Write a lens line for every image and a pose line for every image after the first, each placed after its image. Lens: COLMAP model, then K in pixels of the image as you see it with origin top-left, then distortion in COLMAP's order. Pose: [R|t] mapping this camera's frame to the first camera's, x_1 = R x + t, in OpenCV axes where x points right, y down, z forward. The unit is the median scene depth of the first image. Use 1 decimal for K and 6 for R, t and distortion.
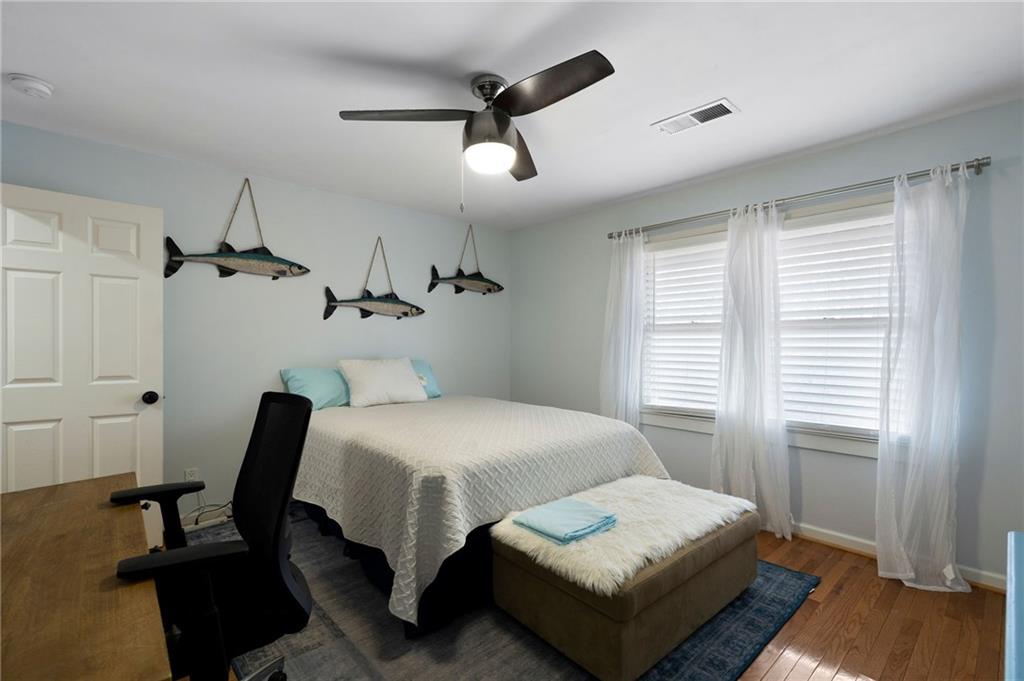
lens RADIAL K [[457.9, 0, 508.5], [0, 457.9, 345.6], [0, 0, 1]] dist [-0.003402, 0.000006]
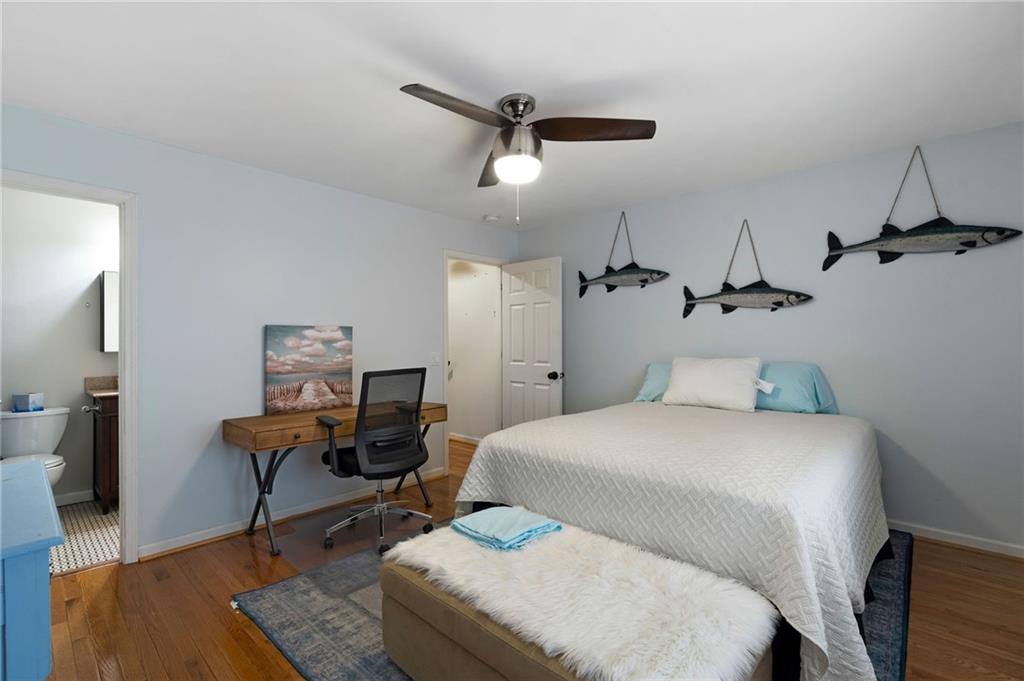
lens RADIAL K [[462.6, 0, 513.3], [0, 462.6, 341.4], [0, 0, 1]] dist [-0.003215, 0.000926]
pose [[0.097748, 0.003457, -0.995205, 0.607228], [0.005799, 0.999975, 0.004043, -0.010021], [0.995194, -0.006166, 0.097725, 0.508332]]
